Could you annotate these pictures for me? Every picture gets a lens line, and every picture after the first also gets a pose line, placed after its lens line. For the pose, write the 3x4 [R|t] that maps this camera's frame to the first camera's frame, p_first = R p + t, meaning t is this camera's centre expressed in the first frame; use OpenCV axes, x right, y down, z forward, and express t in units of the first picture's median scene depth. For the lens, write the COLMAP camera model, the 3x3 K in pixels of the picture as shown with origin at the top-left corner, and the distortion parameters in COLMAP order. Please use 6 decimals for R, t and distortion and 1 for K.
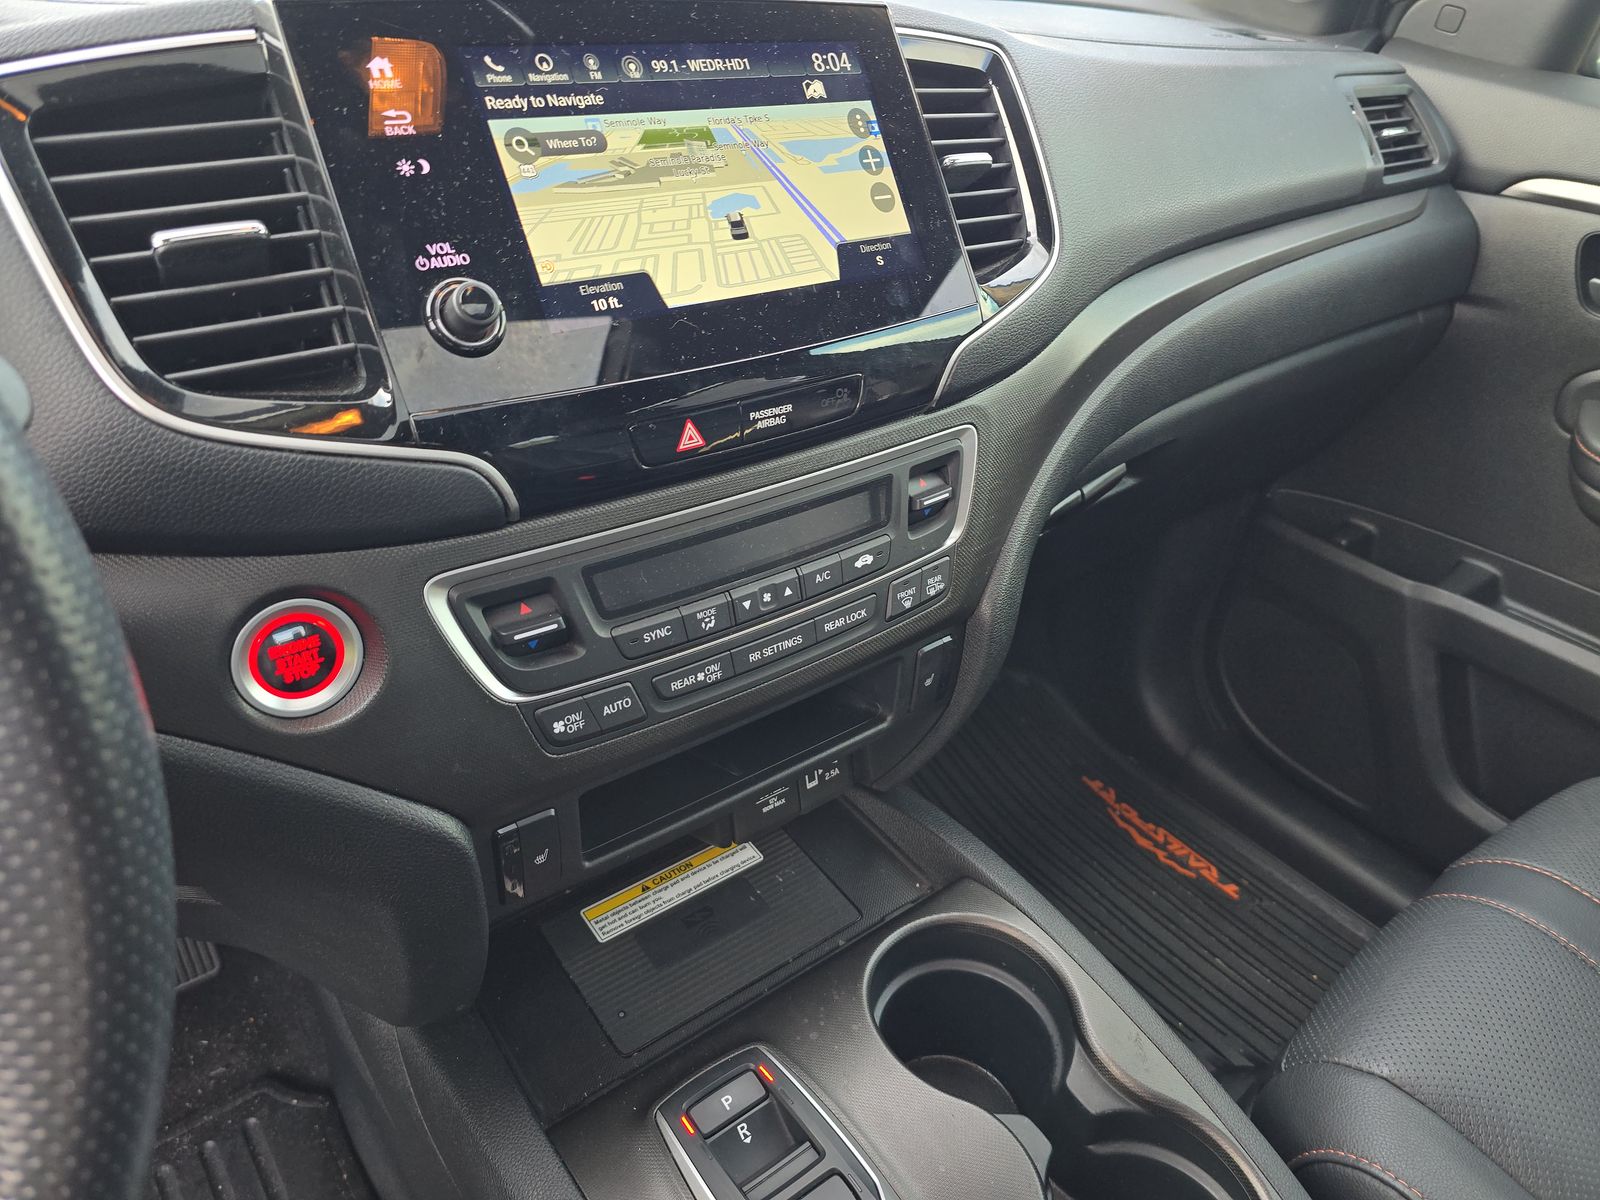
lens RADIAL K [[1085.4, 0, 787.8], [0, 1085.4, 591.0], [0, 0, 1]] dist [0.066157, -0.062715]
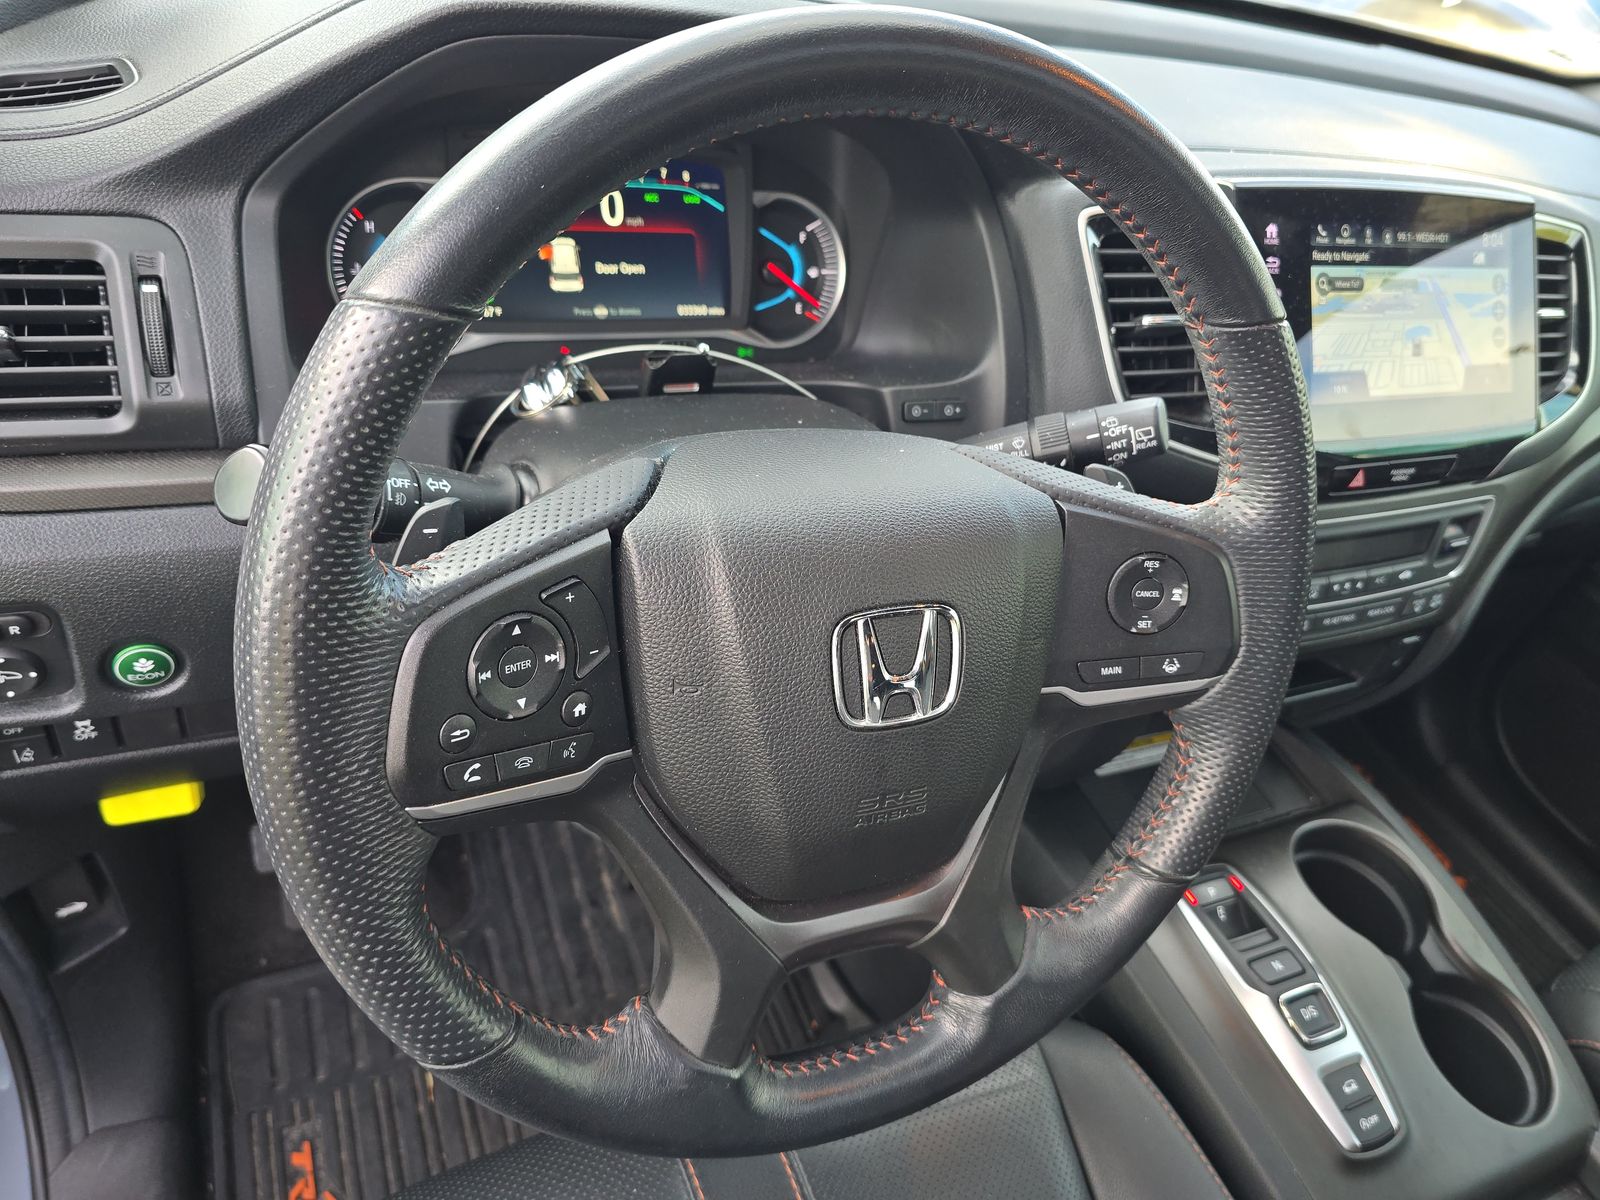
lens RADIAL K [[1085.4, 0, 787.8], [0, 1085.4, 591.0], [0, 0, 1]] dist [0.066157, -0.062715]
pose [[0.964475, 0.245586, -0.097346, -0.616945], [-0.236163, 0.966668, 0.098895, 0.045393], [0.118388, -0.072392, 0.990325, -0.606544]]
